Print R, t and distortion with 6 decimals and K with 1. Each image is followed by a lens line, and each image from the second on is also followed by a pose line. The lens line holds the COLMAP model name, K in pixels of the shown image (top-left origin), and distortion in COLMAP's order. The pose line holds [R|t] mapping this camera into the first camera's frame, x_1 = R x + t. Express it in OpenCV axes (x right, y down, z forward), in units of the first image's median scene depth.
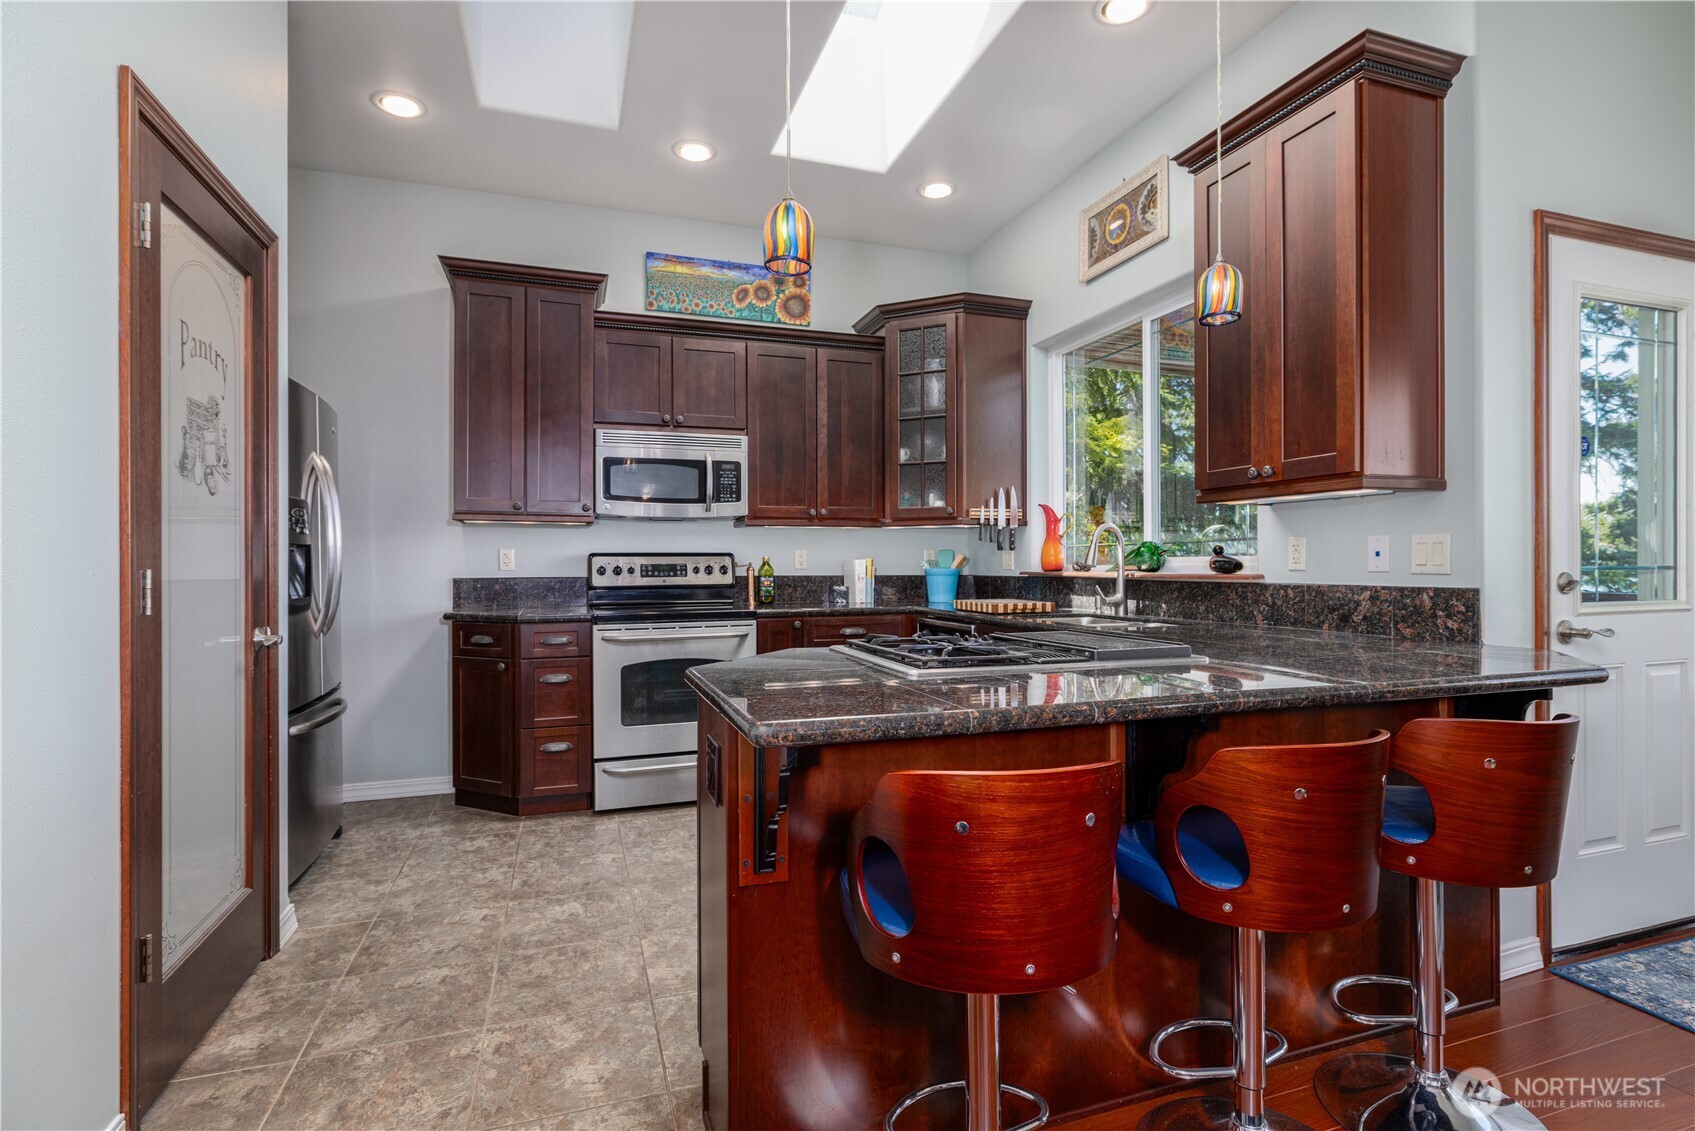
lens RADIAL K [[795.7, 0, 831.1], [0, 795.7, 561.2], [0, 0, 1]] dist [0.001115, 0.000444]
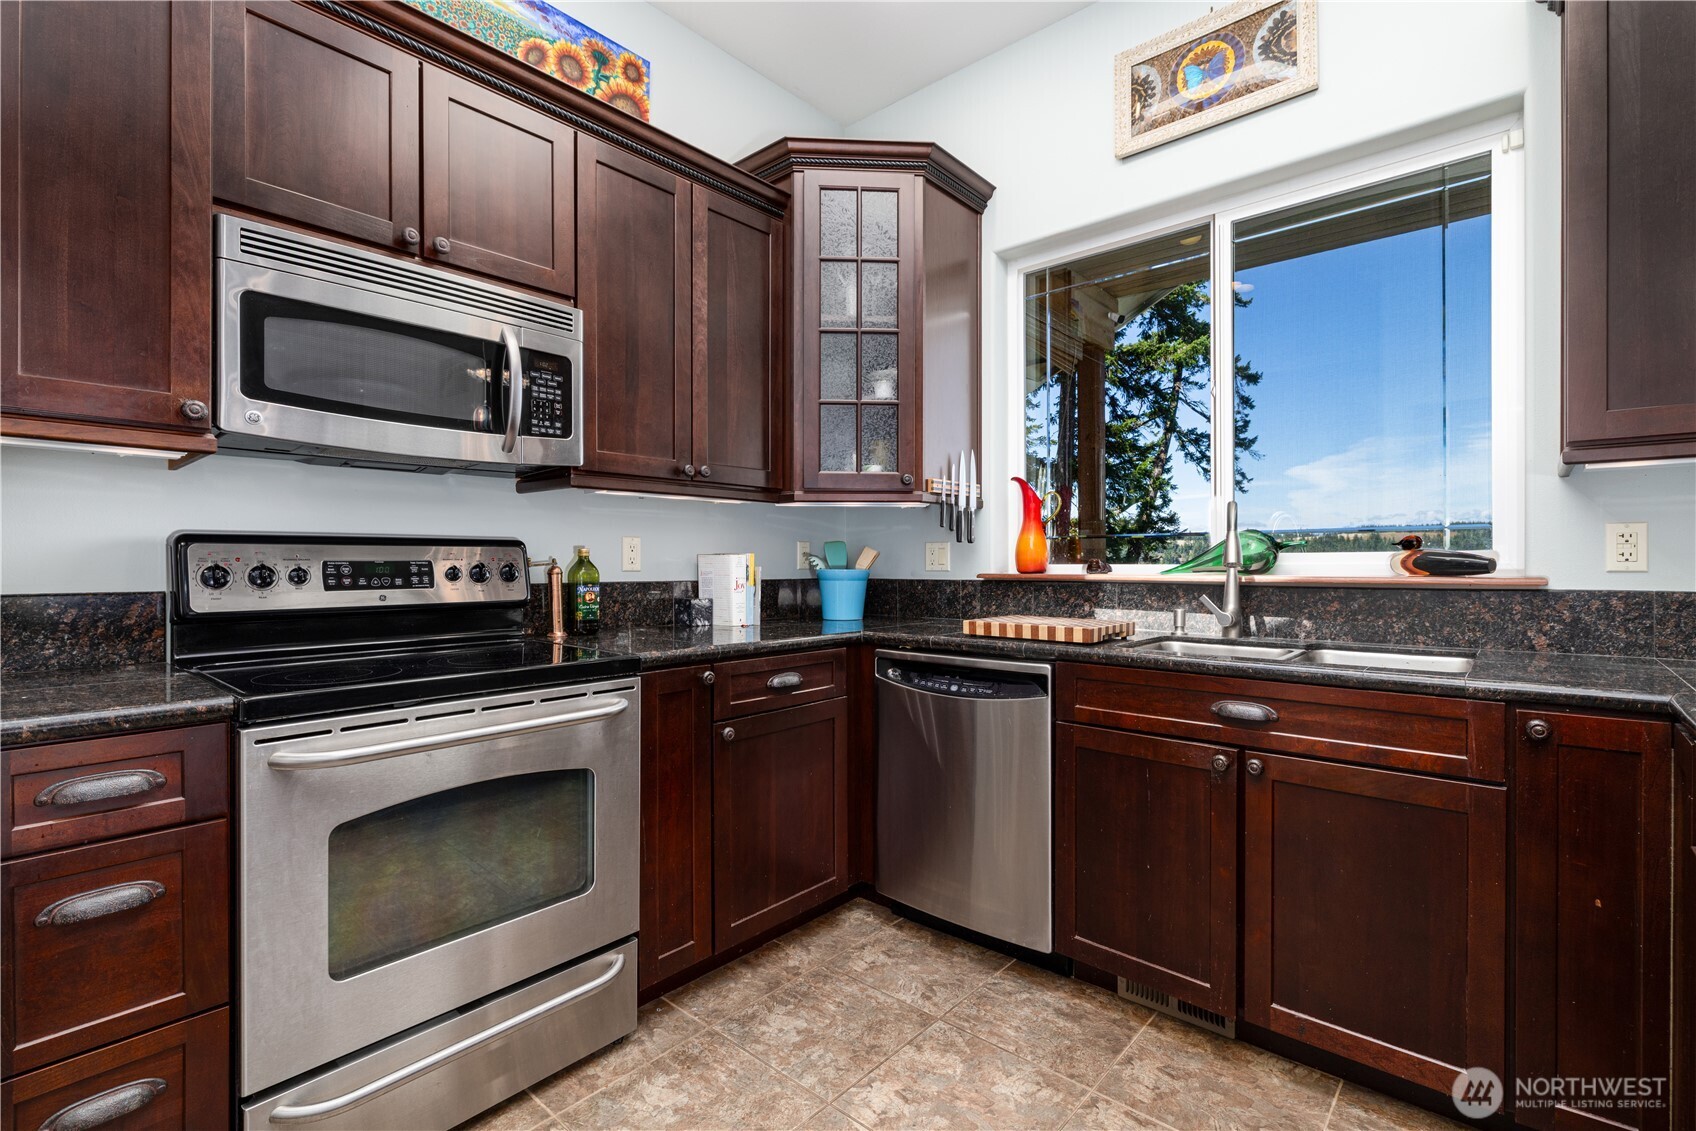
lens RADIAL K [[767.2, 0, 845.7], [0, 767.2, 563.8], [0, 0, 1]] dist [0.001042, 0.000731]
pose [[0.864584, 0.000877, 0.502488, -0.205266], [-0.002844, 0.999991, 0.003148, 0.003092], [-0.502481, -0.004151, 0.864578, 0.486606]]
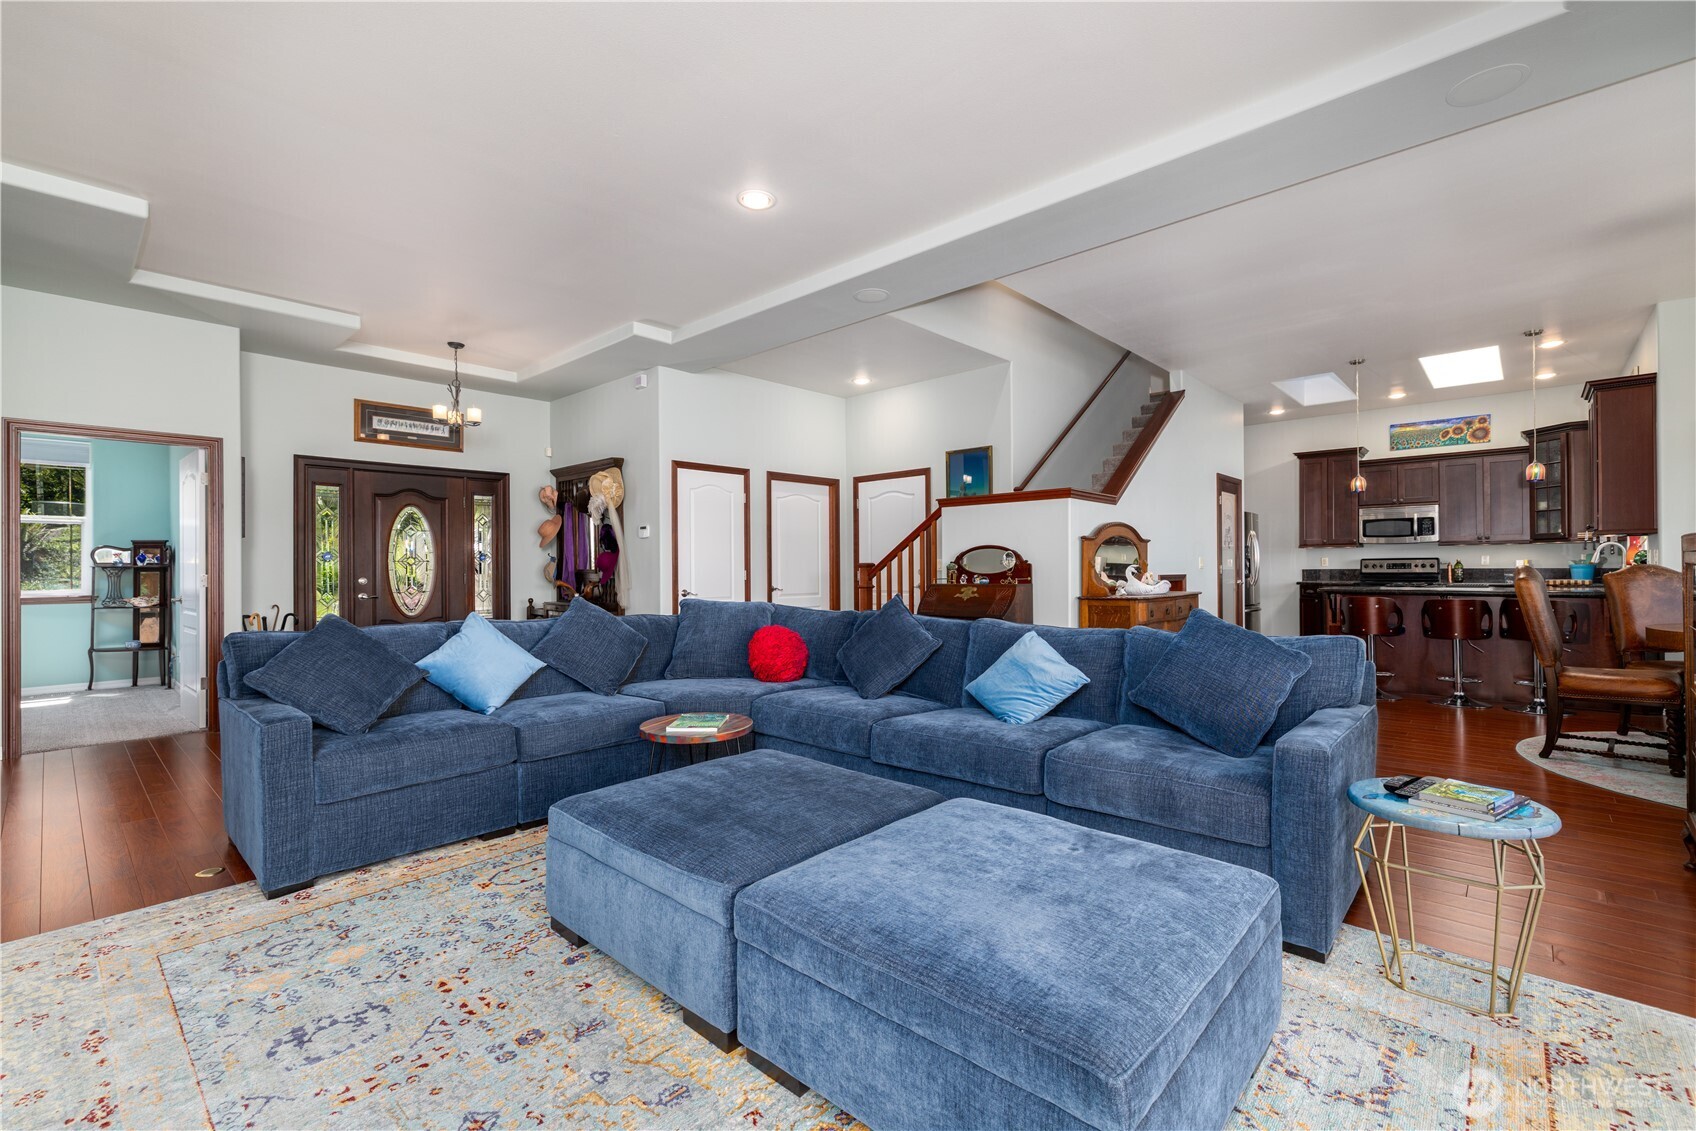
lens RADIAL K [[744.8, 0, 855.1], [0, 744.8, 564.8], [0, 0, 1]] dist [0.003879, -0.000372]
pose [[0.486985, -0.006391, -0.873387, 0.910052], [0.005882, 0.999975, -0.004038, 0.007763], [0.873391, -0.003171, 0.487010, -1.412284]]
